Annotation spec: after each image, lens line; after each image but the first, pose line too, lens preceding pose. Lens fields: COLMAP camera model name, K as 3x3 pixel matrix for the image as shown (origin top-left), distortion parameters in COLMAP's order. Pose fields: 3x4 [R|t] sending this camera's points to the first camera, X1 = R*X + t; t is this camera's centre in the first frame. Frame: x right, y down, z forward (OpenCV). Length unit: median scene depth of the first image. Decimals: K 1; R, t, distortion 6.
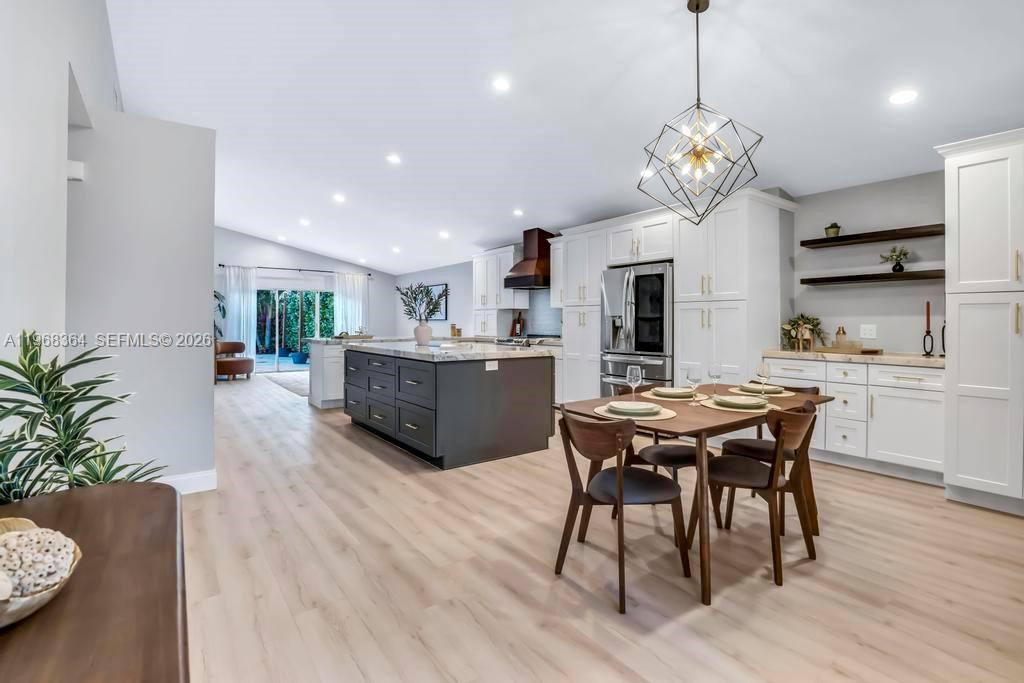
lens RADIAL K [[477.7, 0, 522.4], [0, 477.7, 319.6], [0, 0, 1]] dist [-0.024892, 0.004409]
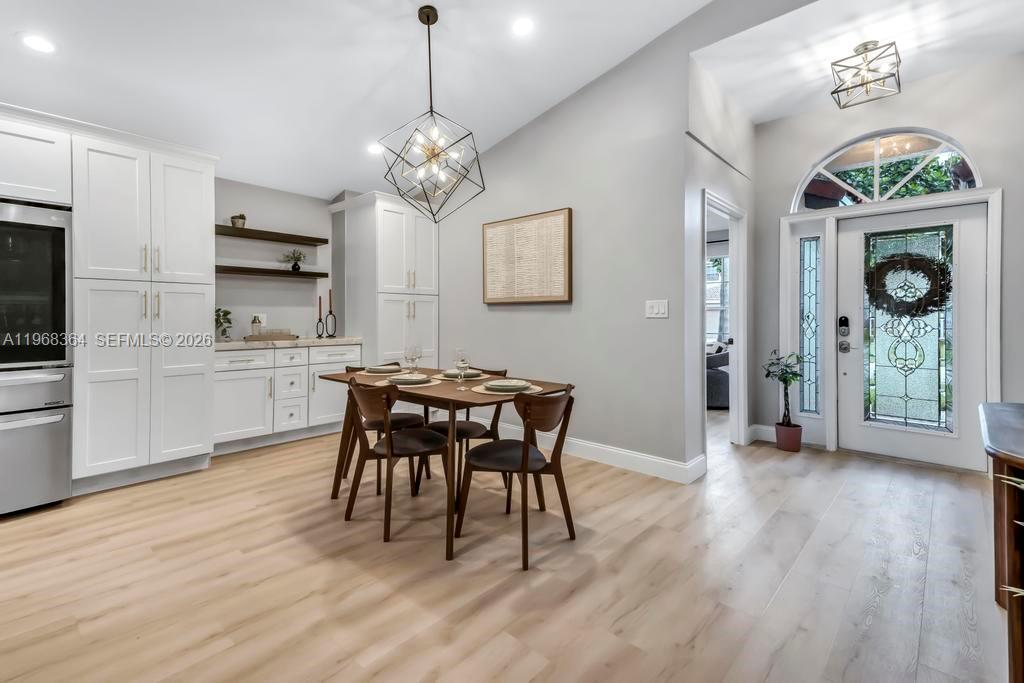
lens RADIAL K [[464.5, 0, 505.8], [0, 464.5, 316.4], [0, 0, 1]] dist [0.031609, -0.000057]
pose [[-0.172741, -0.002272, 0.984965, -0.297532], [-0.006675, 0.999977, 0.001136, 0.007420], [-0.984945, -0.006378, -0.172753, 0.420378]]
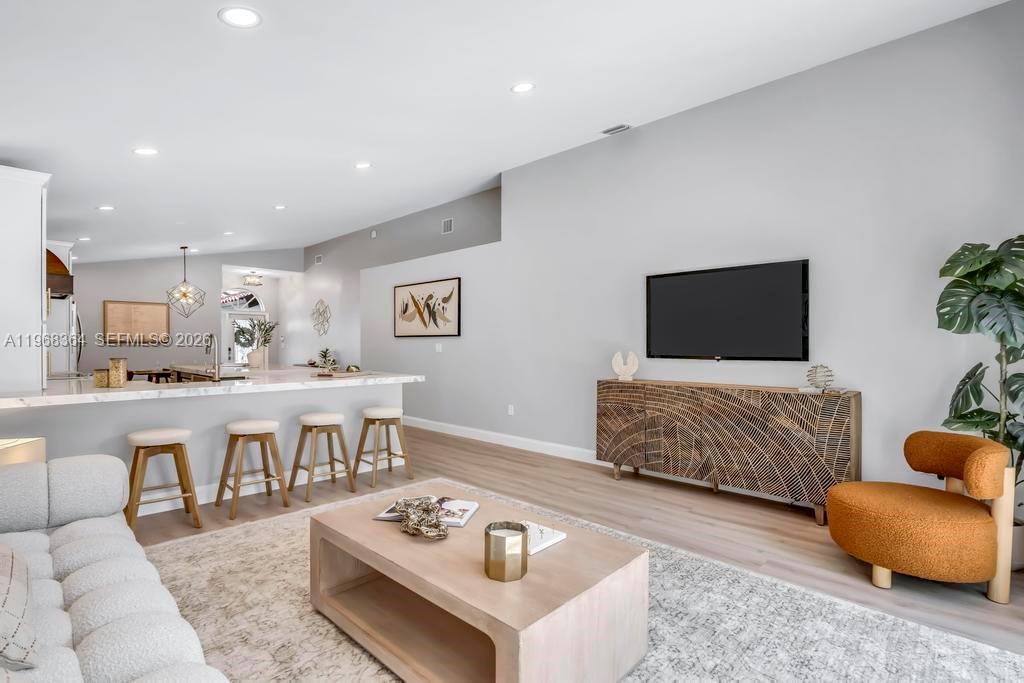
lens RADIAL K [[477.7, 0, 504.0], [0, 477.7, 346.4], [0, 0, 1]] dist [-0.024892, 0.004409]
pose [[-0.989835, -0.000792, -0.142216, -0.552153], [-0.000794, 1.000000, -0.000040, -0.000389], [0.142216, 0.000073, -0.989836, 1.886070]]
